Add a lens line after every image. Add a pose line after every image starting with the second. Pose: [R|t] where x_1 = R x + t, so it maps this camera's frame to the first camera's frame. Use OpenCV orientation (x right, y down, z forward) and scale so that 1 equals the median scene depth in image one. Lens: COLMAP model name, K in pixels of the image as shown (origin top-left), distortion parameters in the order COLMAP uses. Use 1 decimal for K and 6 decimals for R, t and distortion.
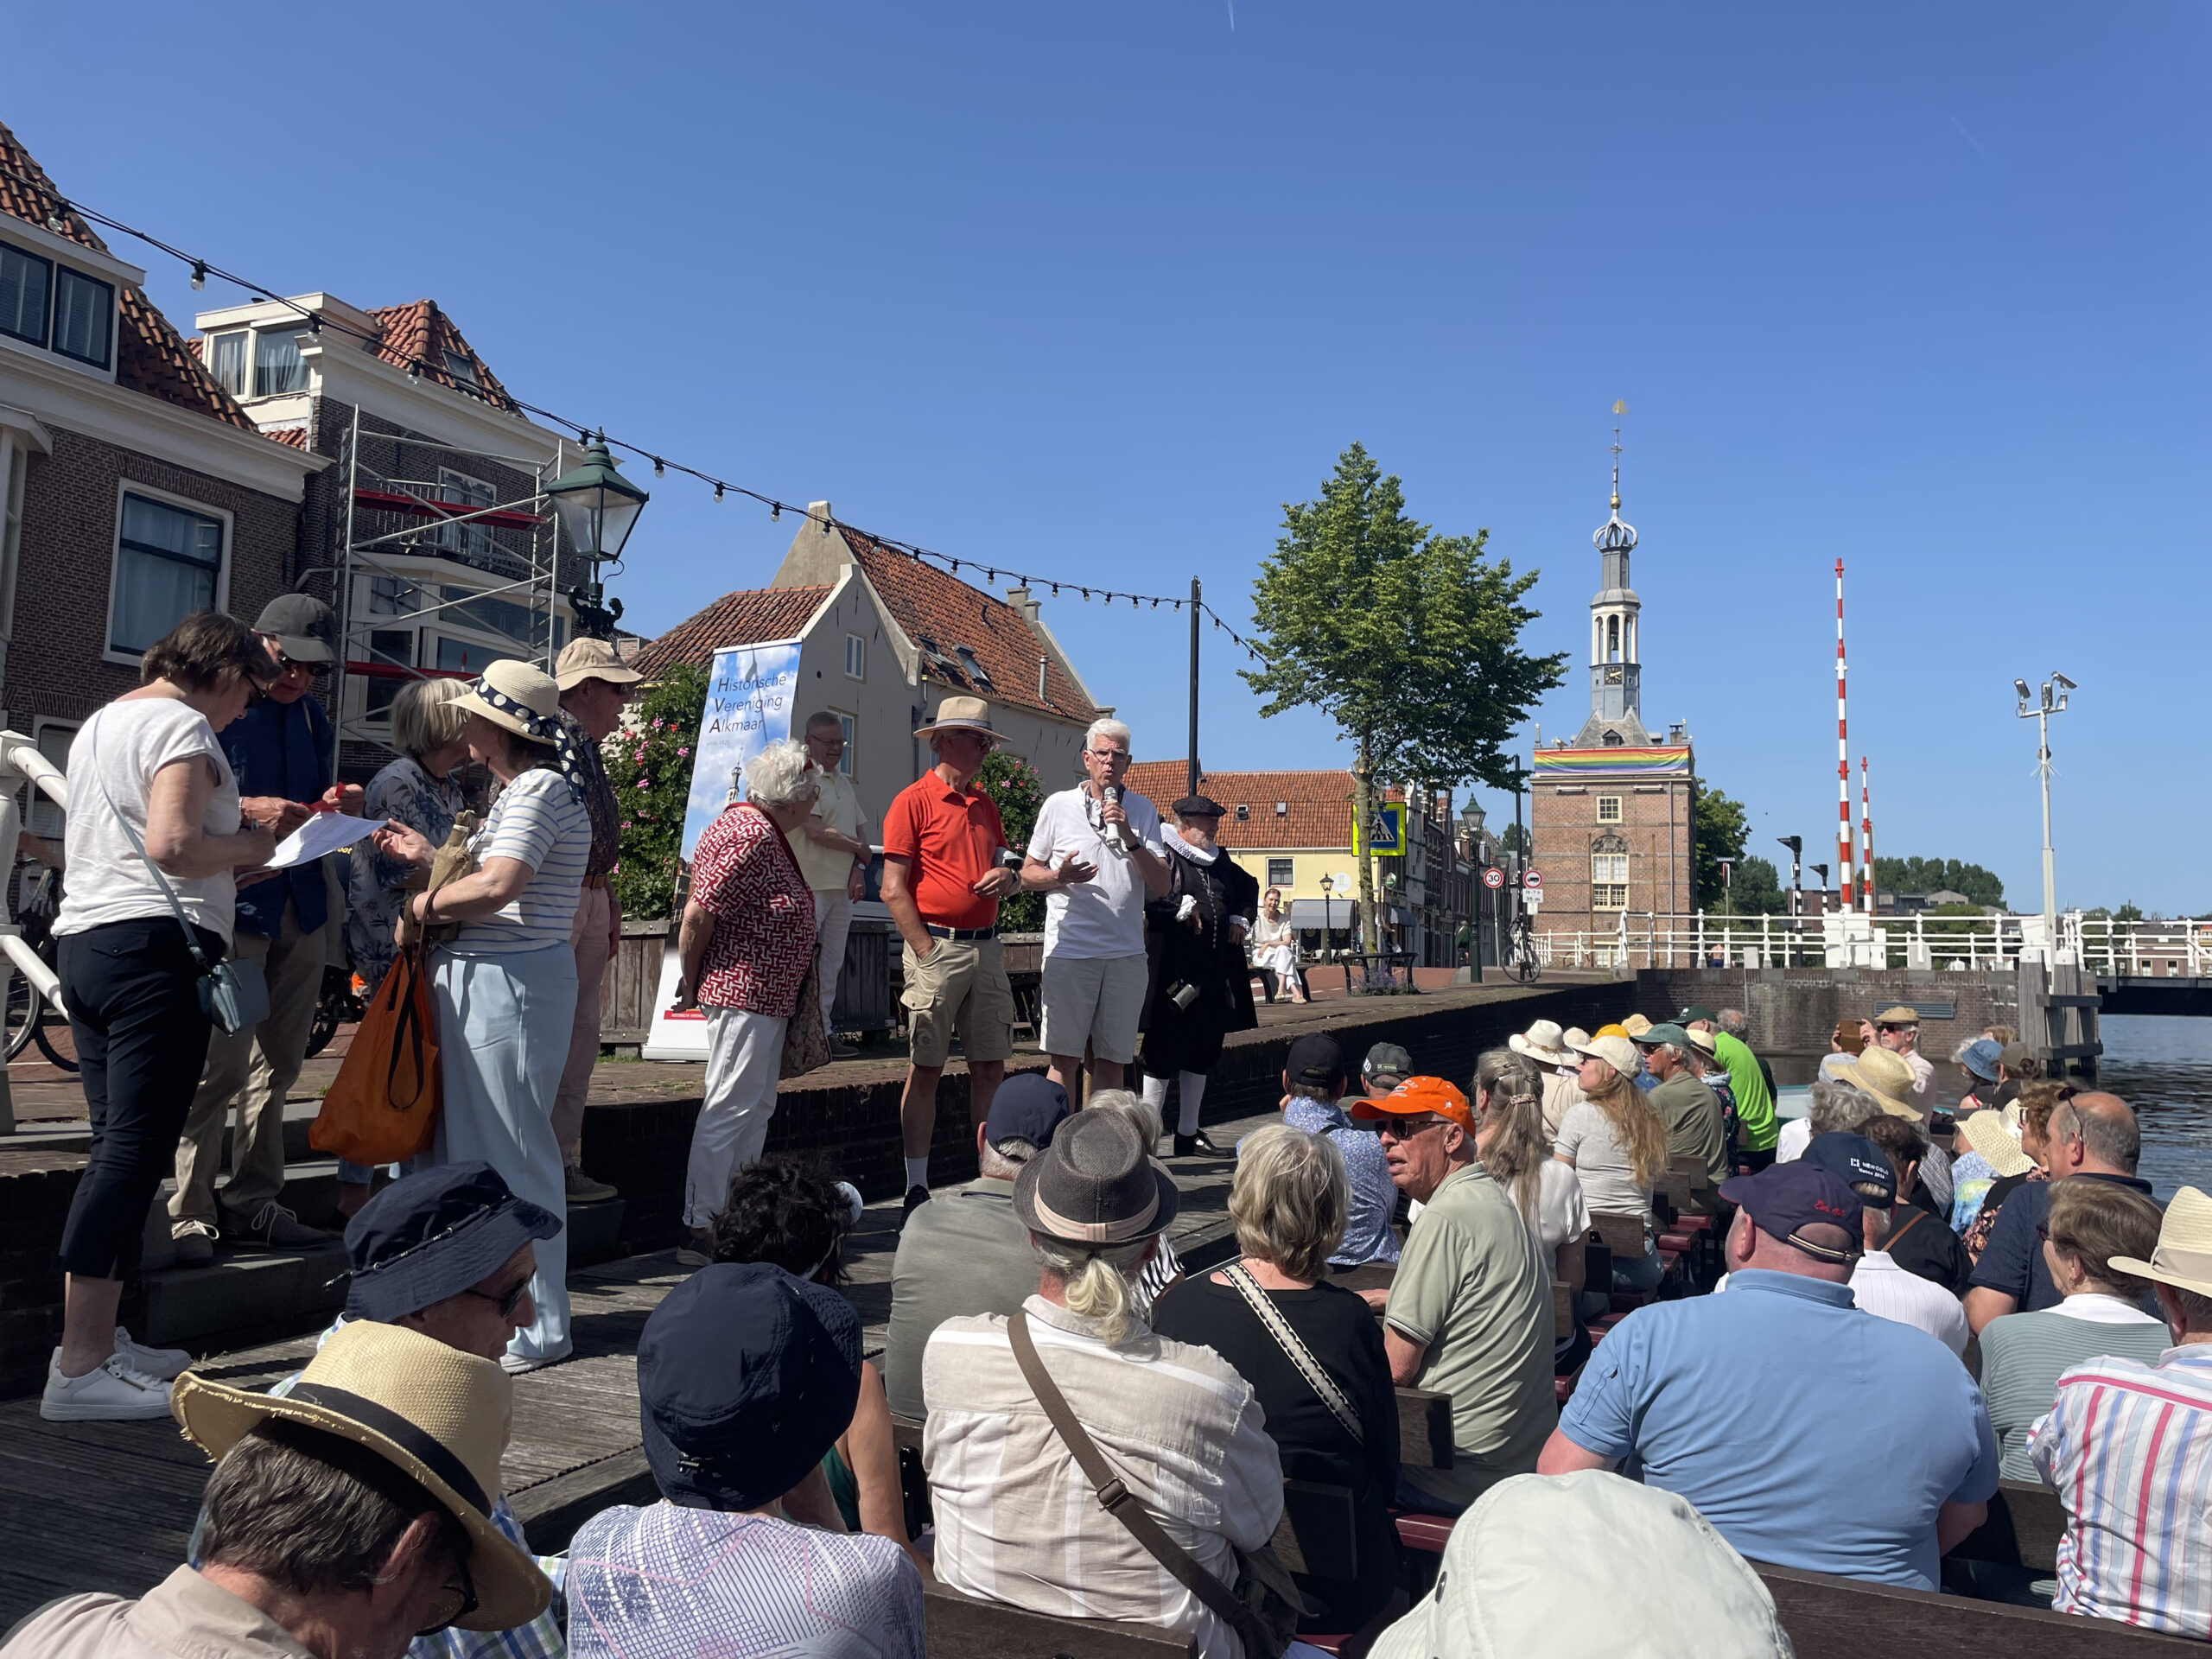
lens RADIAL K [[1660.0, 0, 1101.0], [0, 1660.0, 802.3], [0, 0, 1]] dist [0.100142, -0.157047]
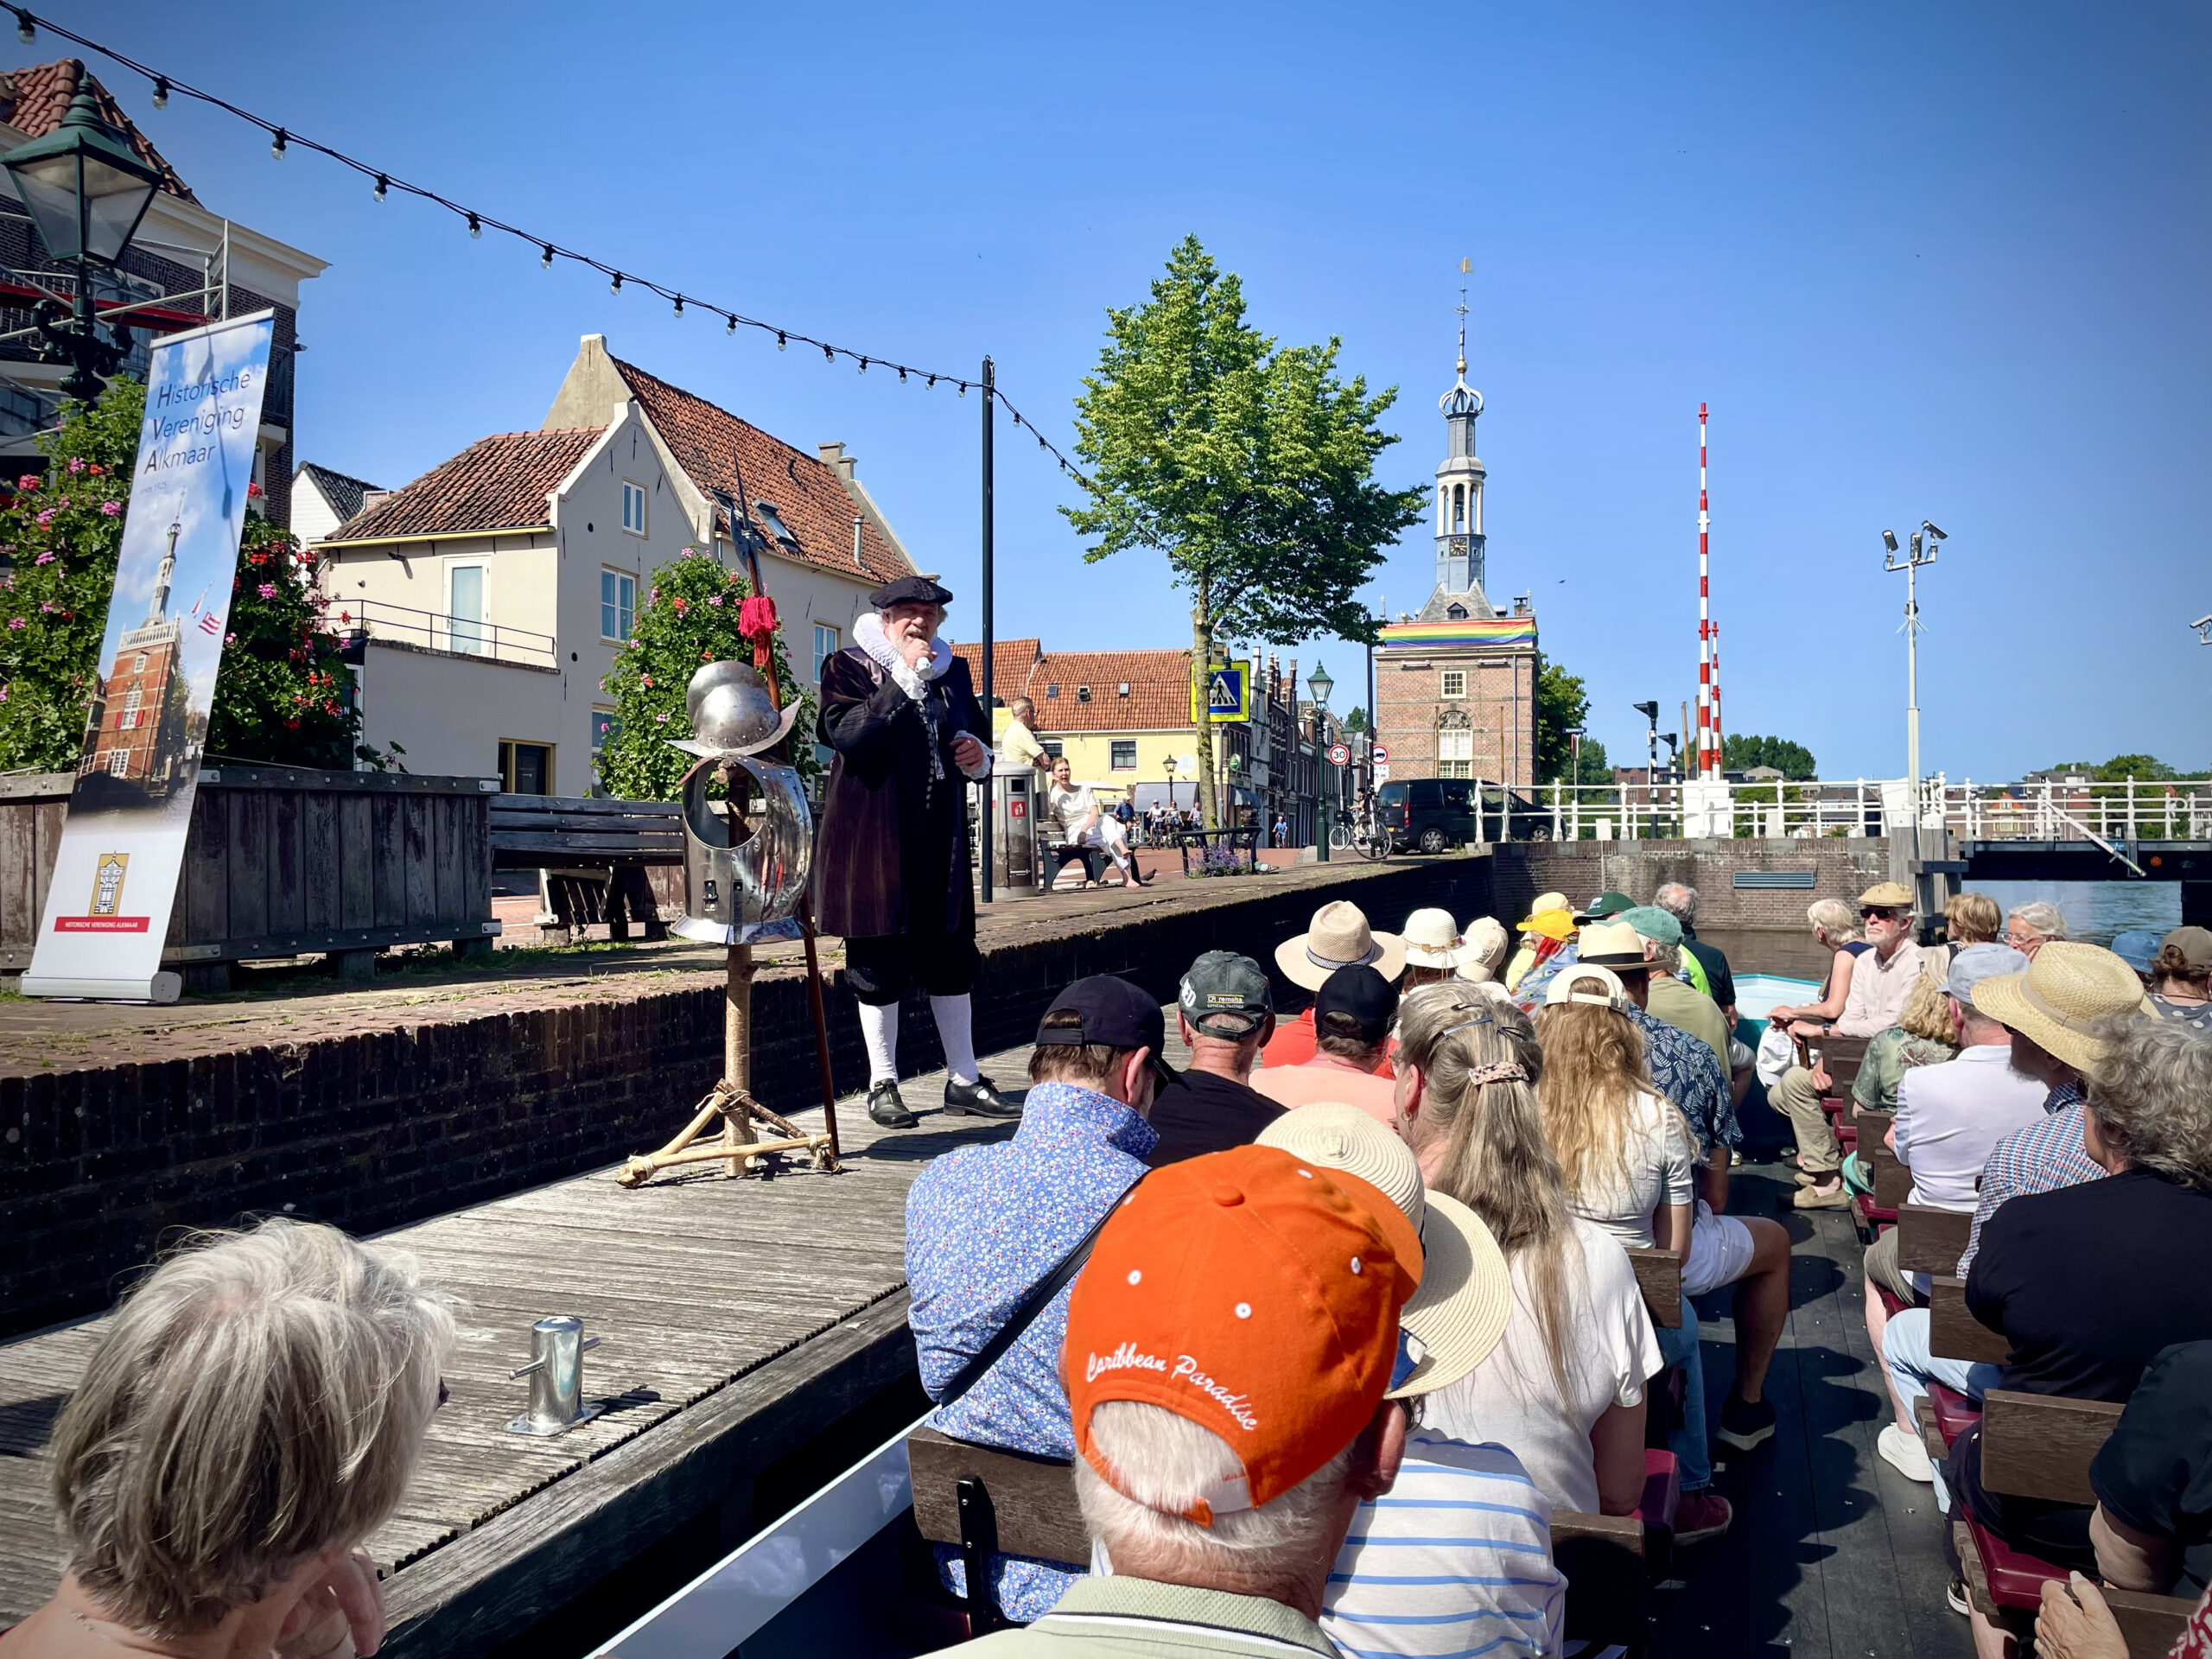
lens RADIAL K [[1660.0, 0, 1101.0], [0, 1660.0, 802.3], [0, 0, 1]] dist [0.100142, -0.157047]
pose [[0.995747, -0.015860, 0.090750, 0.020937], [0.009762, 0.997688, 0.067258, 0.014158], [-0.091607, -0.066086, 0.993600, 0.112370]]
